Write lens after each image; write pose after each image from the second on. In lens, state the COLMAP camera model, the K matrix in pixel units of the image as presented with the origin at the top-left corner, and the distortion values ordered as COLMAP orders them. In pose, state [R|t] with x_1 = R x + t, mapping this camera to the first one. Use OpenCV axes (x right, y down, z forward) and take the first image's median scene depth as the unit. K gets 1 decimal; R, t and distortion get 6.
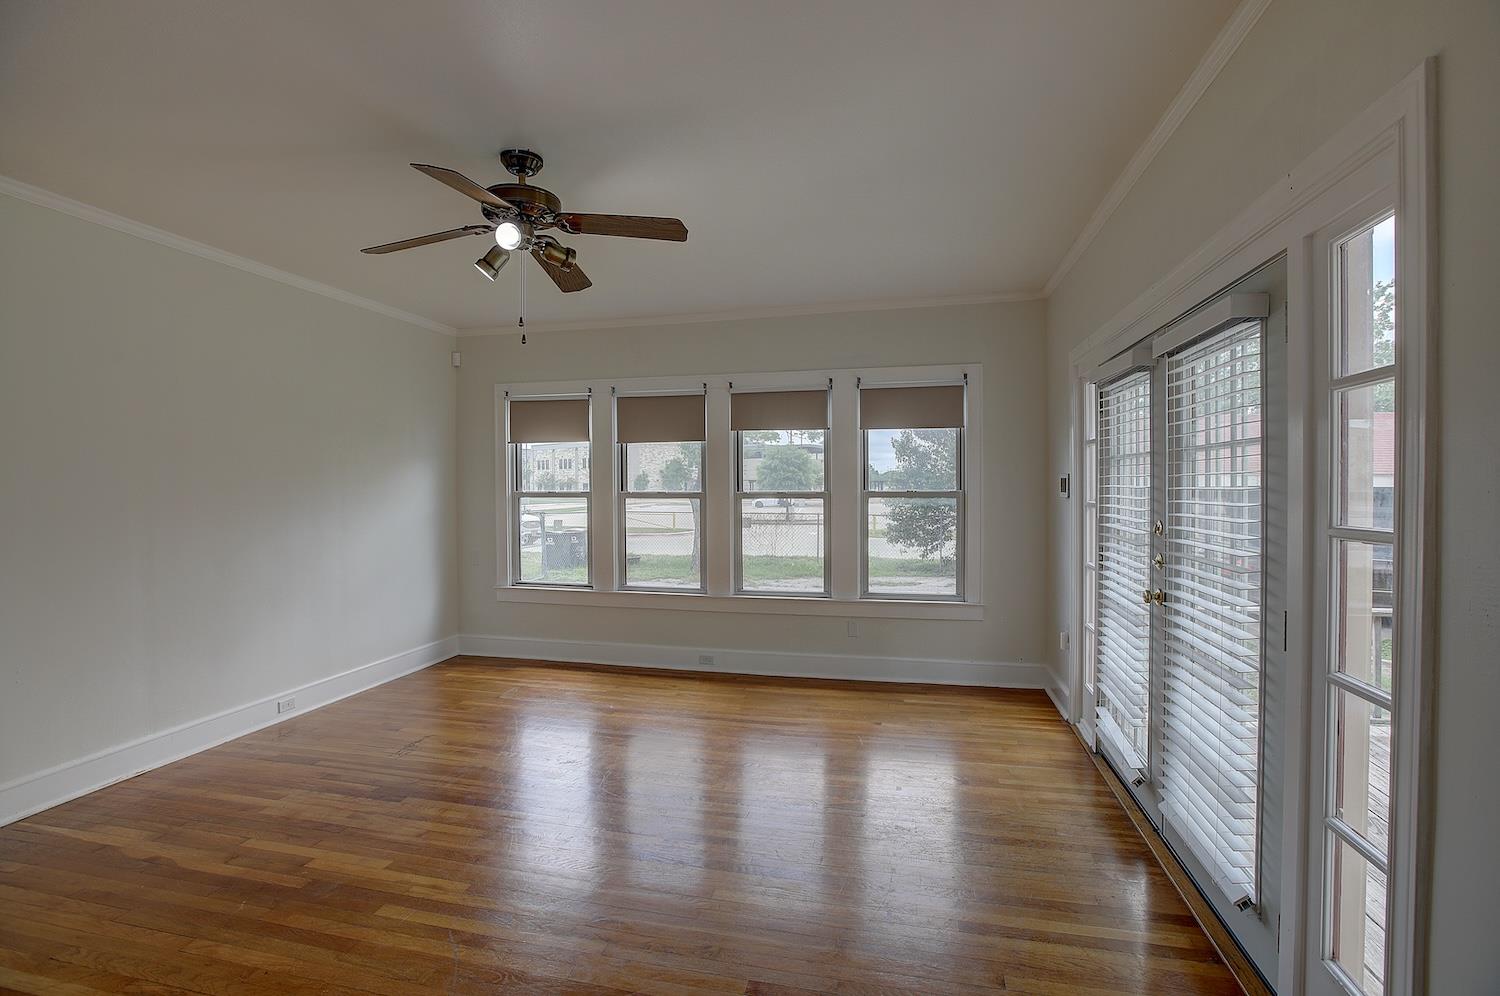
lens RADIAL K [[686.3, 0, 769.8], [0, 686.3, 498.7], [0, 0, 1]] dist [0.000252, 0.000130]
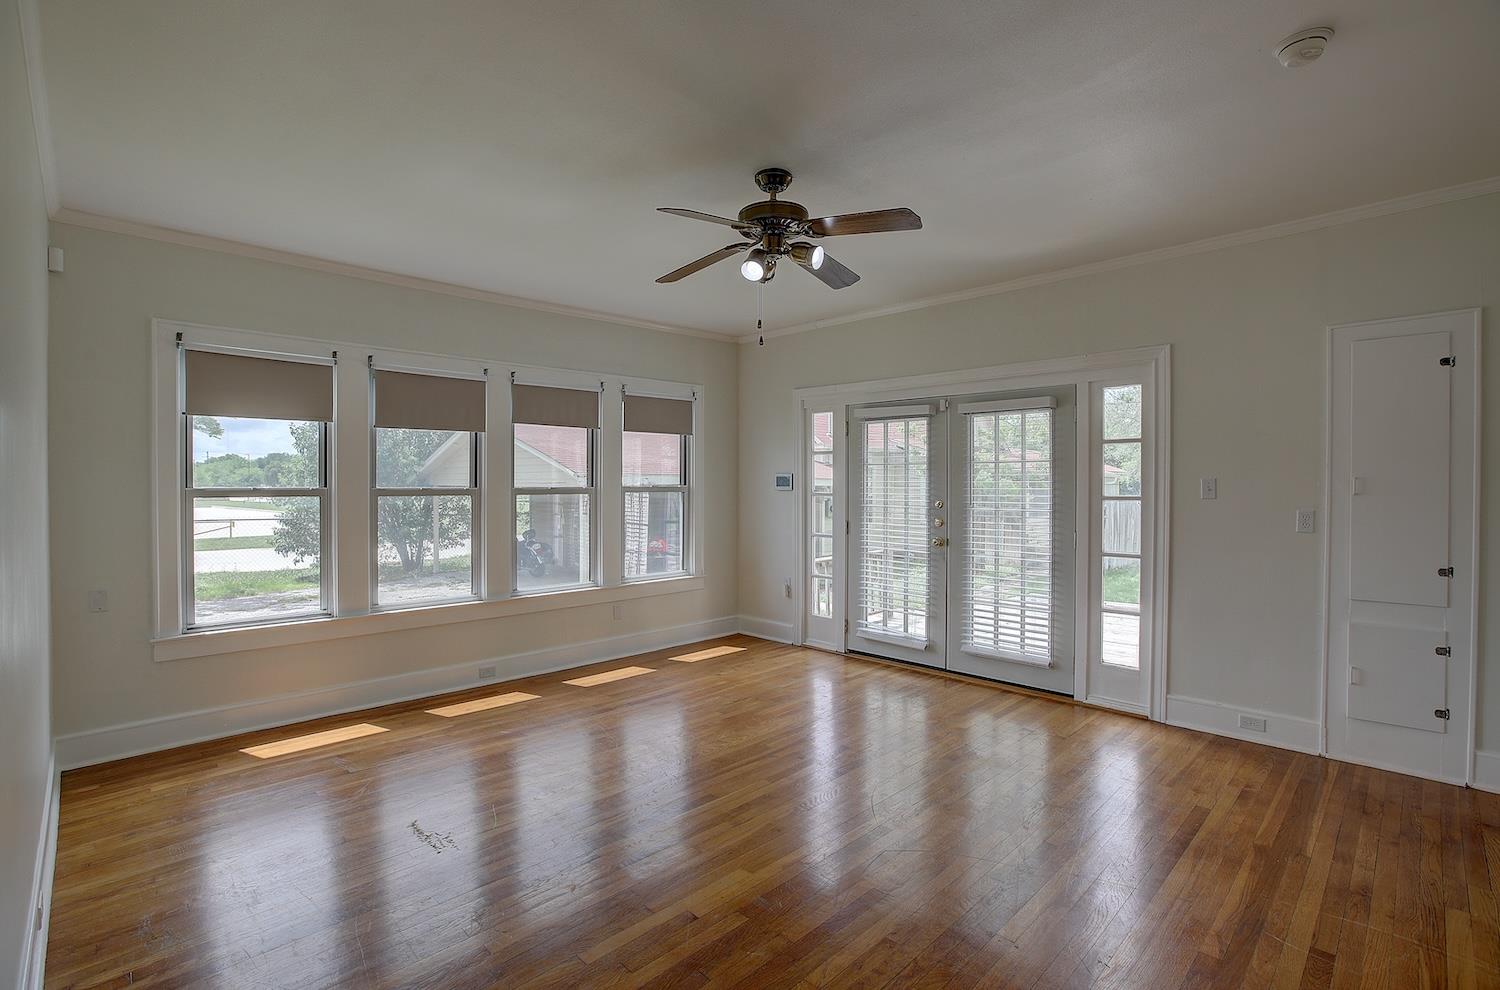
lens RADIAL K [[675.5, 0, 717.9], [0, 675.5, 491.7], [0, 0, 1]] dist [0.001282, 0.001048]
pose [[0.576190, -0.007839, 0.817278, -0.691146], [0.016402, 0.999864, -0.001974, 0.002068], [-0.817151, 0.014542, 0.576240, 0.246111]]
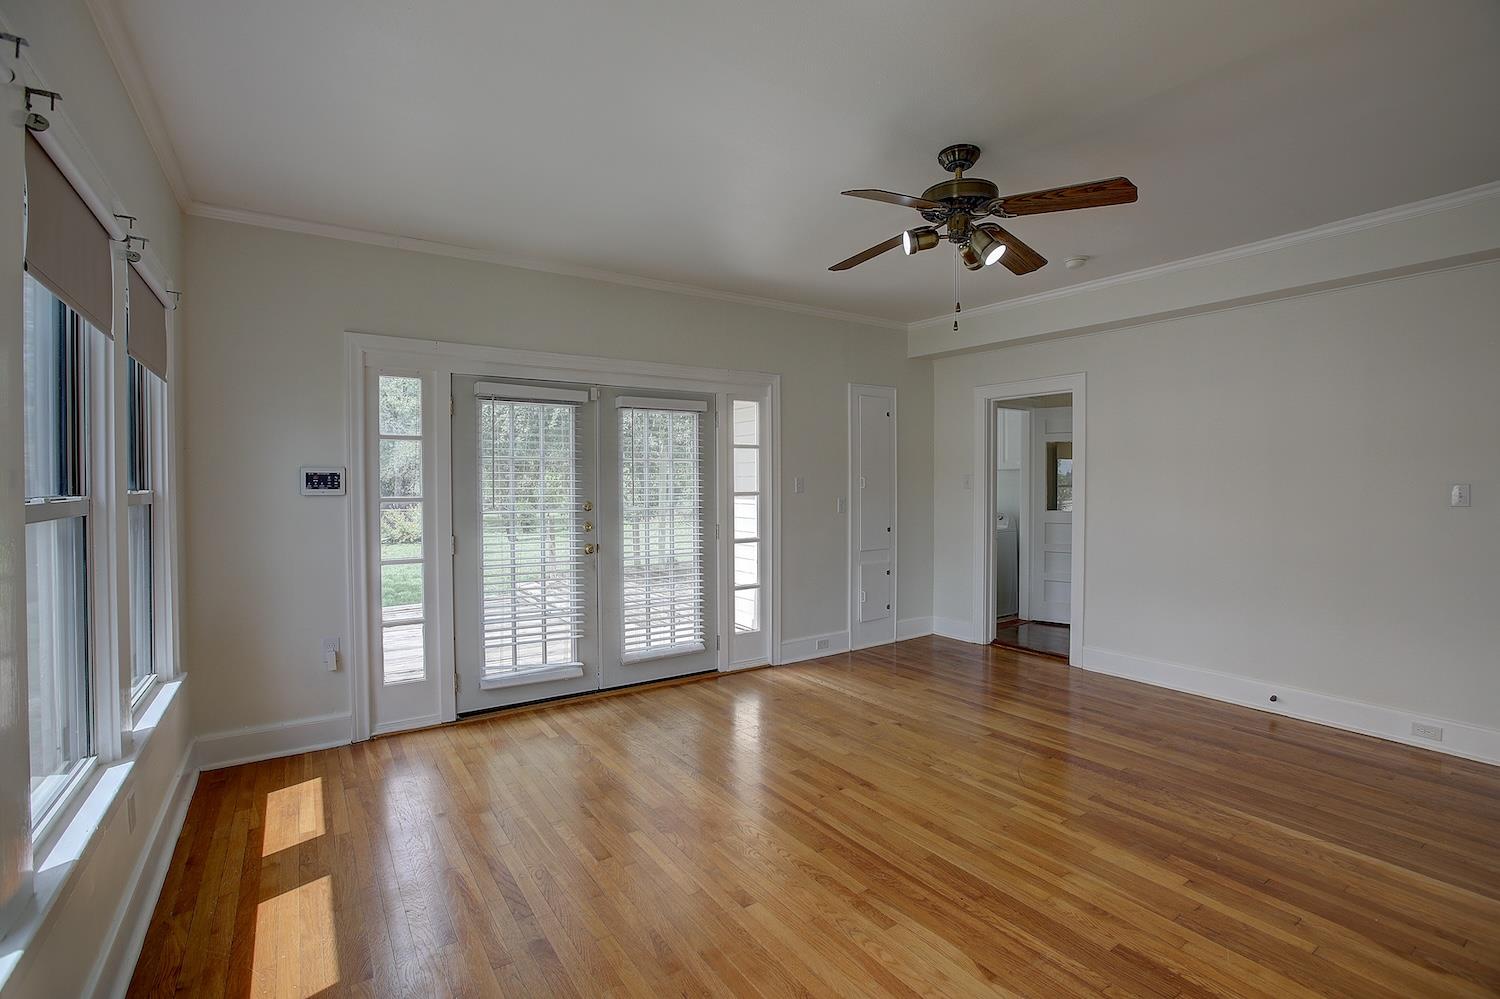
lens RADIAL K [[723.3, 0, 700.7], [0, 723.3, 502.3], [0, 0, 1]] dist [-0.021823, 0.000400]
pose [[-0.681576, -0.014321, 0.731607, -0.474574], [0.023584, 0.998859, 0.041523, -0.016496], [-0.731367, 0.045556, -0.680461, 1.086598]]
